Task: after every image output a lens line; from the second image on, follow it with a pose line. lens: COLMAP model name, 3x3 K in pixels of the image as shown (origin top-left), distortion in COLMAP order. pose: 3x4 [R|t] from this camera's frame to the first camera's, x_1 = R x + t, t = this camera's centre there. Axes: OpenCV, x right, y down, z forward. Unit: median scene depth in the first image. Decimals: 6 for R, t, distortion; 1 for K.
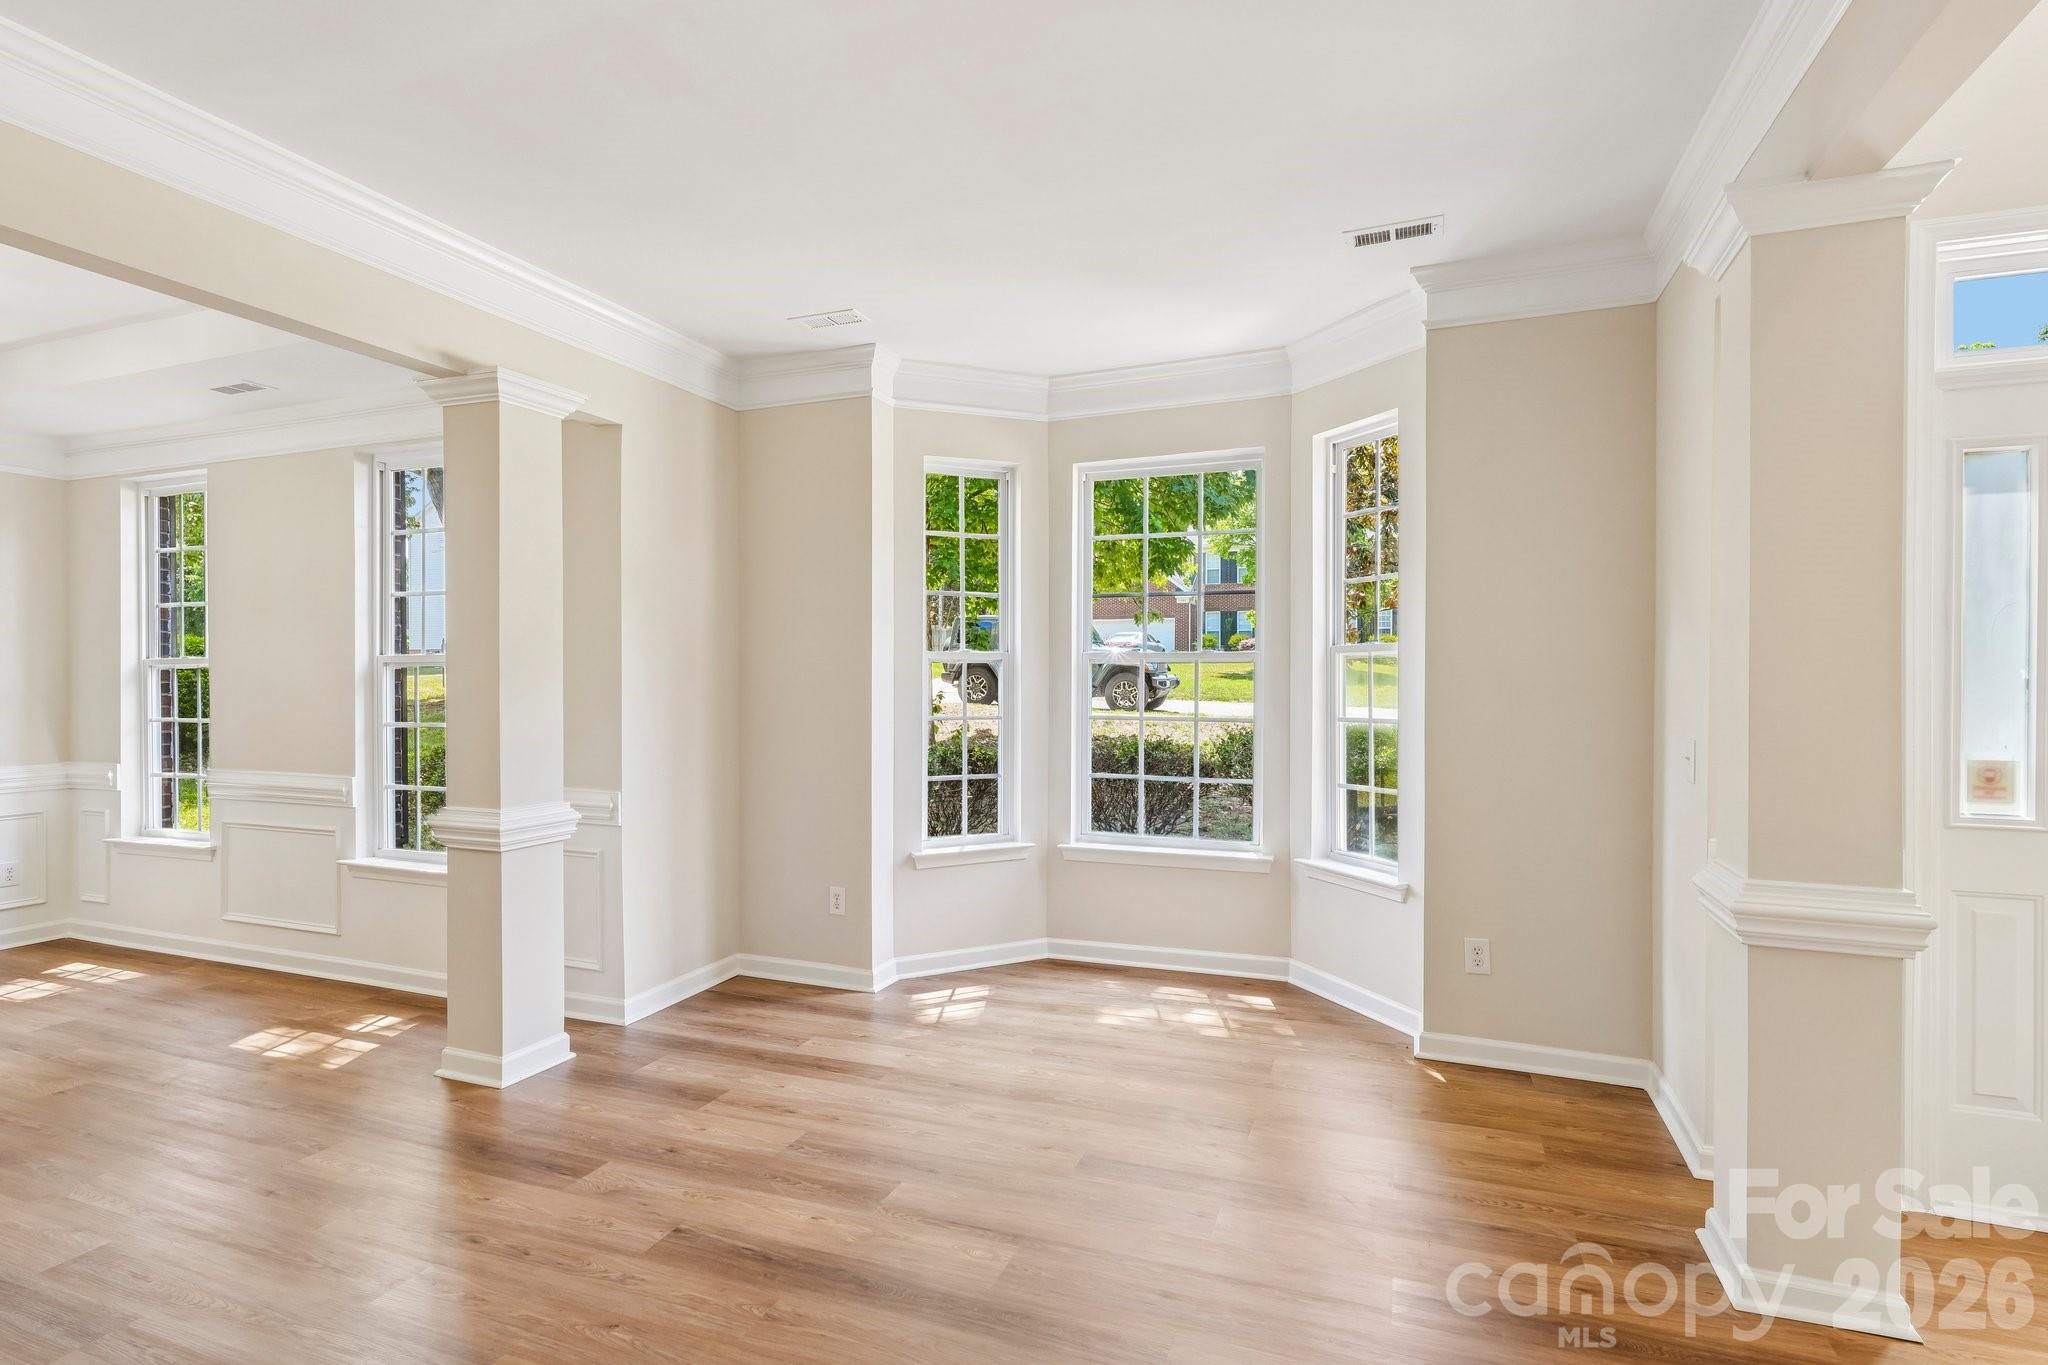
lens RADIAL K [[1003.5, 0, 1030.0], [0, 1003.5, 681.2], [0, 0, 1]] dist [-0.001097, 0.002226]
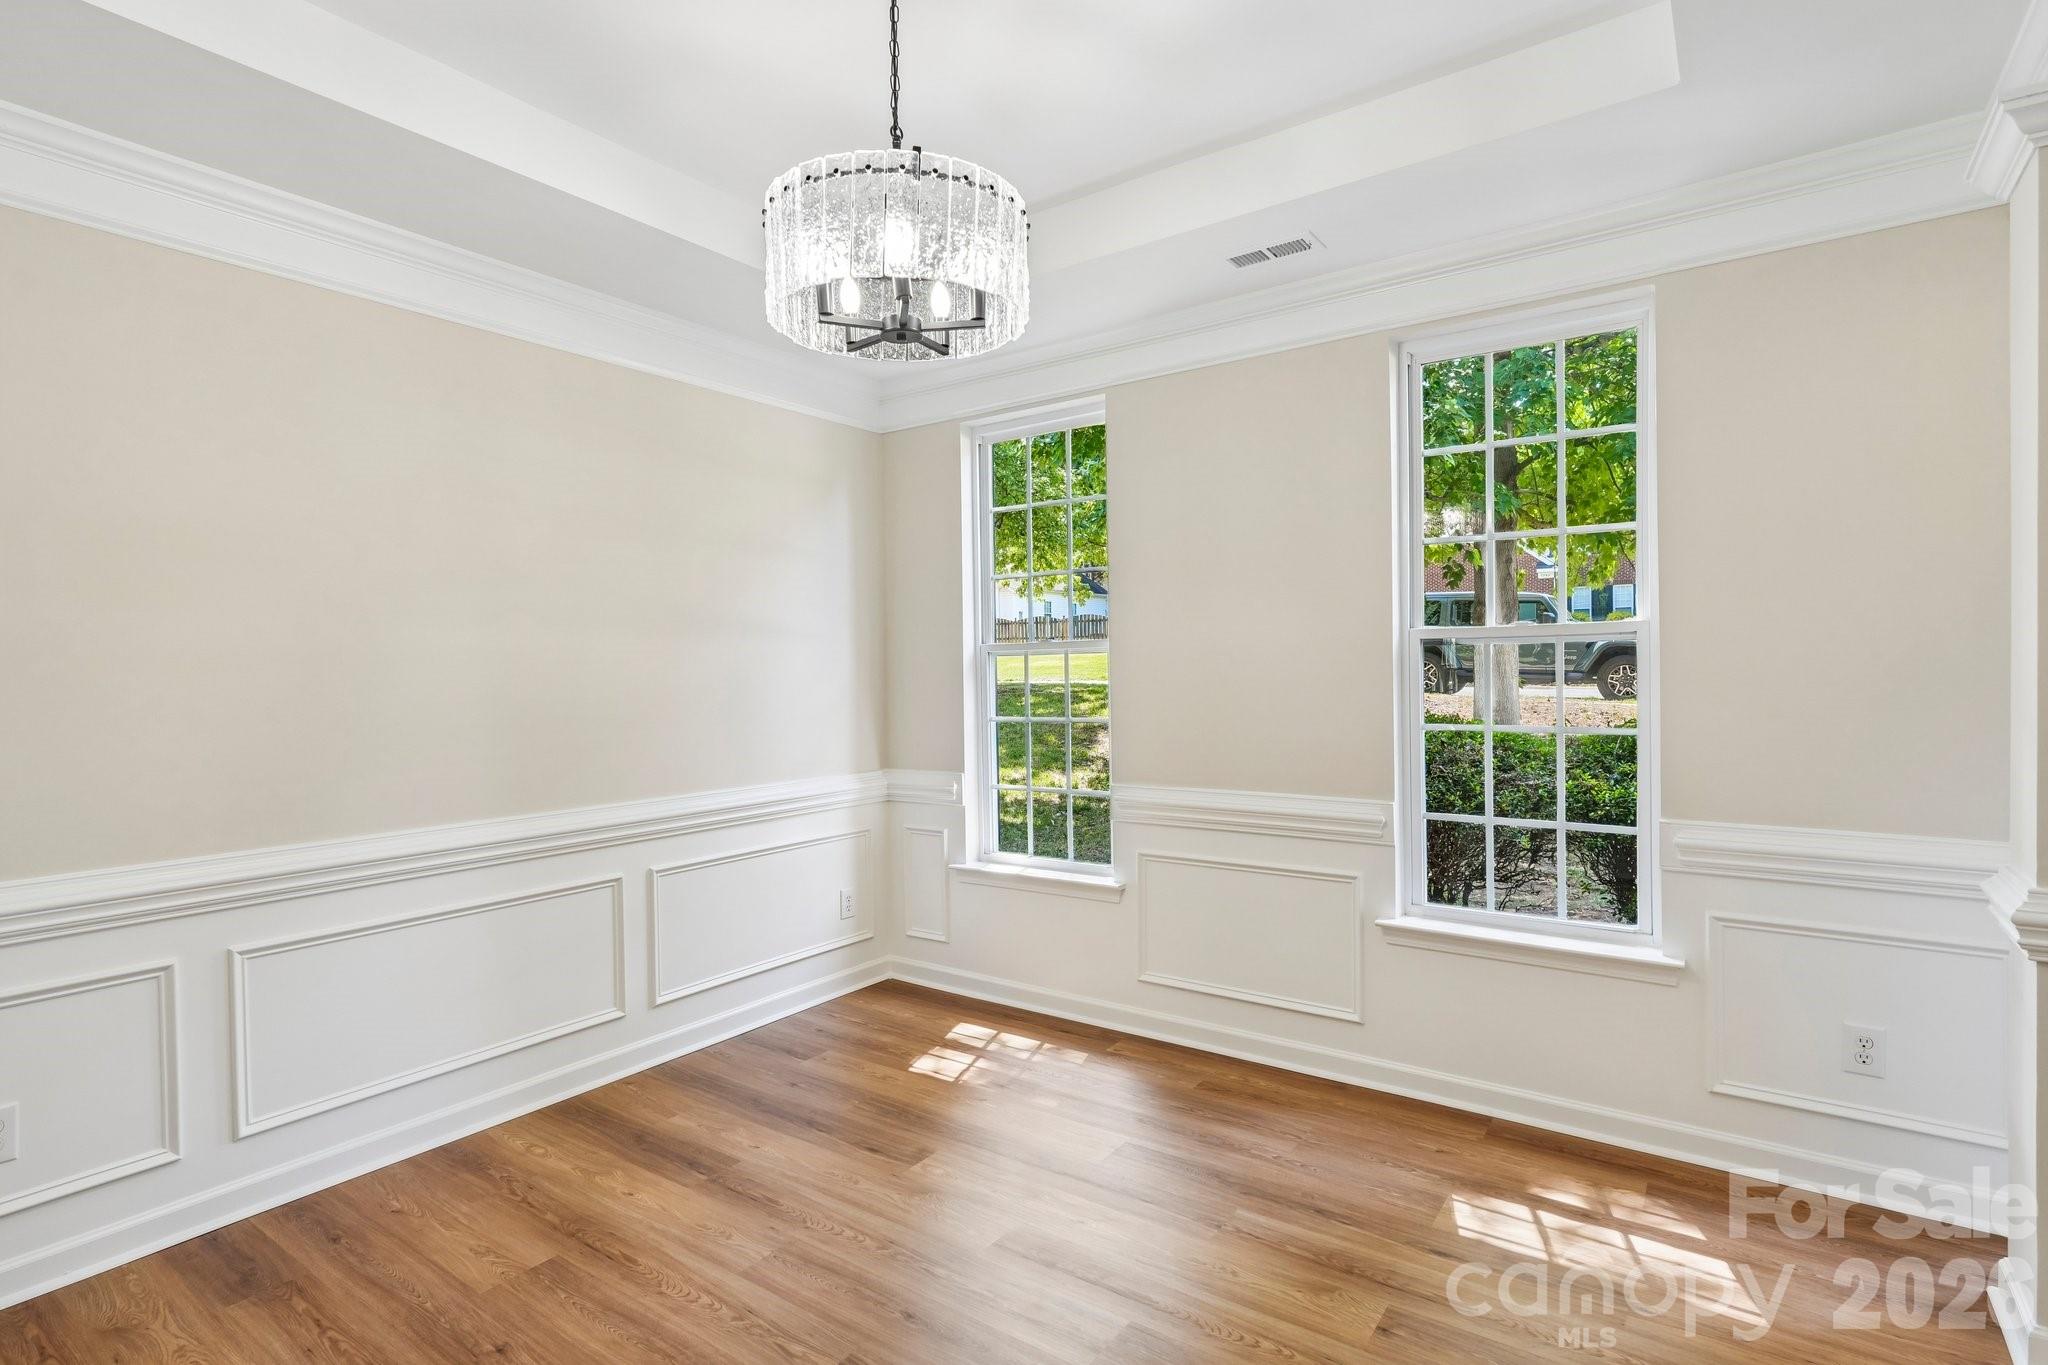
lens RADIAL K [[1003.5, 0, 1030.3], [0, 1003.5, 681.9], [0, 0, 1]] dist [-0.001097, 0.002226]
pose [[0.968563, -0.010975, -0.248524, -0.669613], [0.013381, 0.999879, 0.007993, 0.002130], [0.248406, -0.011067, 0.968593, 0.232296]]
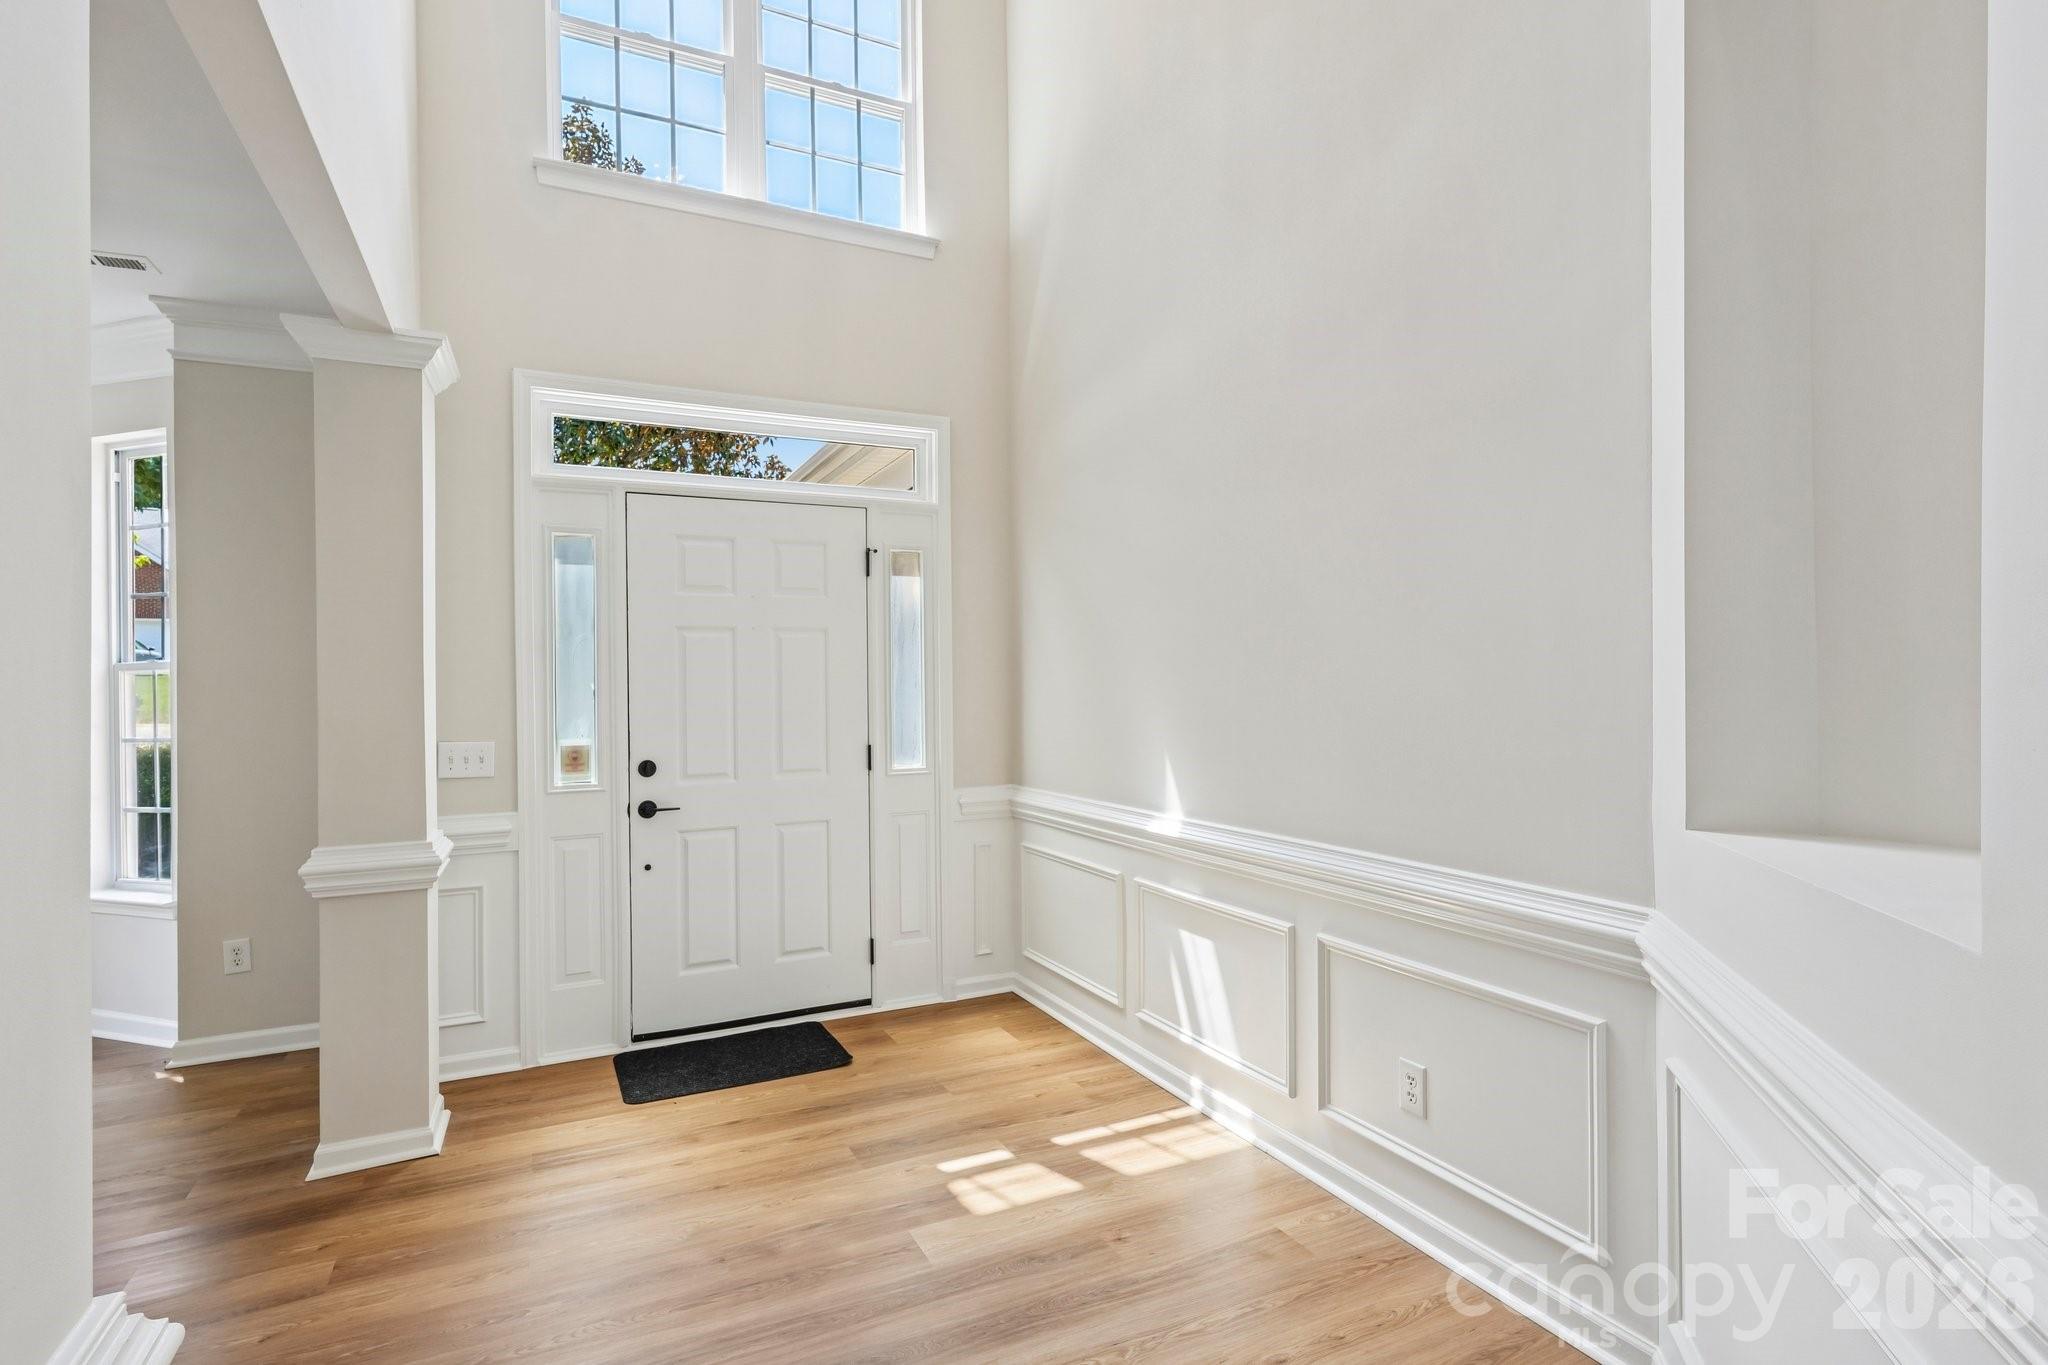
lens RADIAL K [[1003.5, 0, 1022.6], [0, 1003.5, 679.8], [0, 0, 1]] dist [-0.001097, 0.002226]
pose [[0.678848, -0.012399, 0.734174, 1.800515], [0.020528, 0.999787, -0.002096, -0.005170], [-0.733991, 0.016493, 0.678958, -2.660619]]
